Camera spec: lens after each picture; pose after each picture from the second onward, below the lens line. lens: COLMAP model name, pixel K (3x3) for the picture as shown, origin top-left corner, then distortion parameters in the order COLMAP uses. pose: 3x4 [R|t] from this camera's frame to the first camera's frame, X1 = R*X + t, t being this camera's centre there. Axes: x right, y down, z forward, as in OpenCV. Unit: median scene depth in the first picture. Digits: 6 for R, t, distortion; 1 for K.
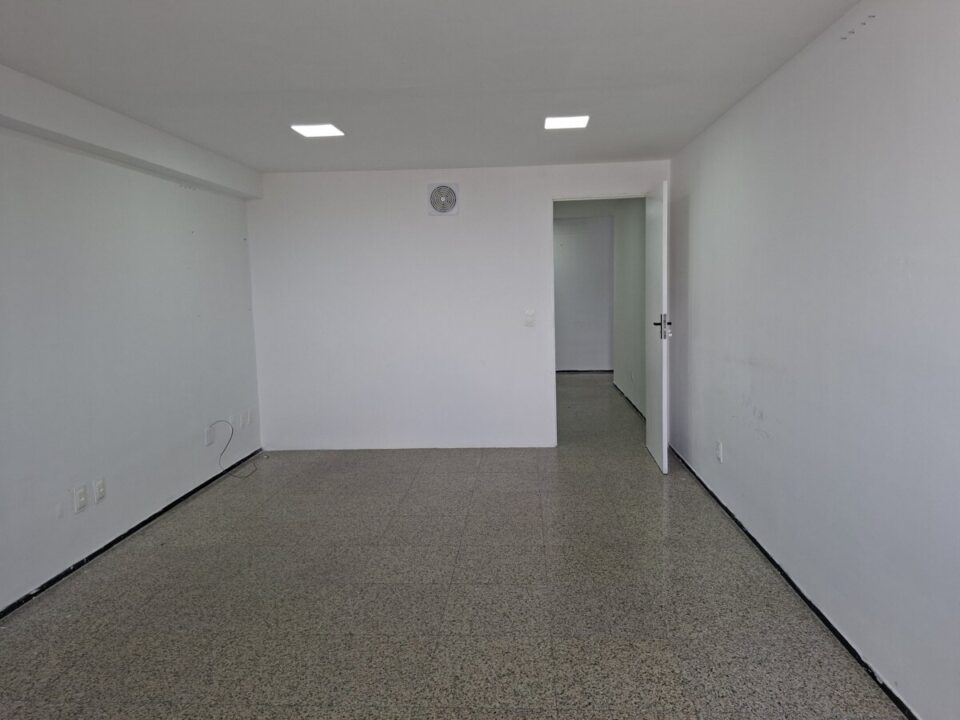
lens RADIAL K [[664.0, 0, 480.0], [0, 664.0, 360.0], [0, 0, 1]] dist [-0.004474, -0.003641]
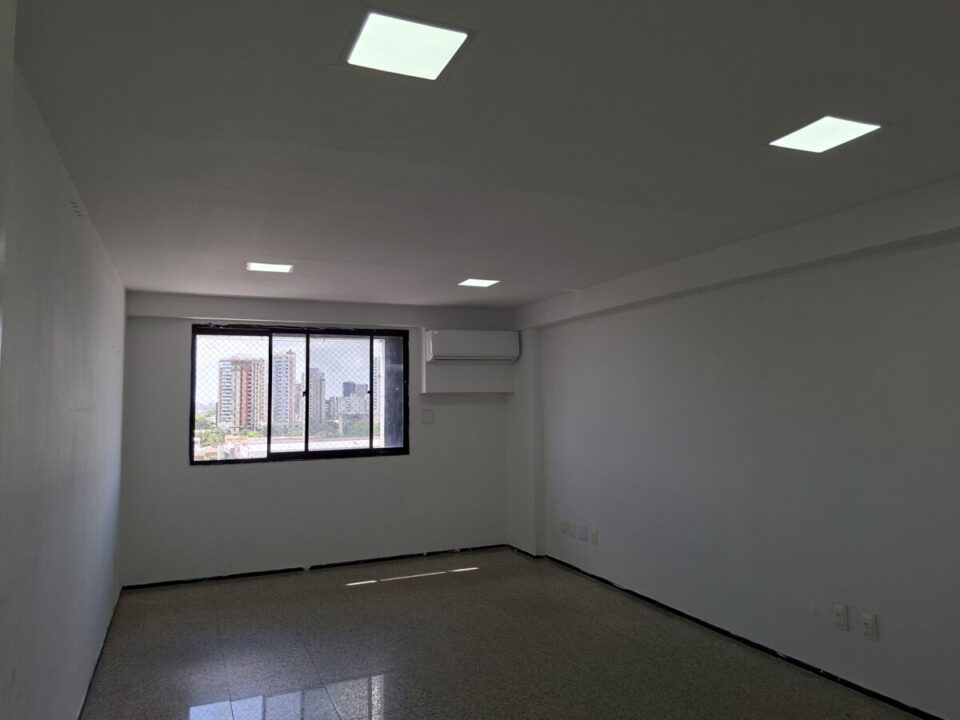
lens RADIAL K [[664.0, 0, 480.0], [0, 664.0, 360.0], [0, 0, 1]] dist [-0.004474, -0.003641]
pose [[-0.882222, 0.008094, -0.470765, 0.368084], [-0.020772, 0.998210, 0.056089, -0.238555], [0.470376, 0.059262, -0.880474, 1.772462]]
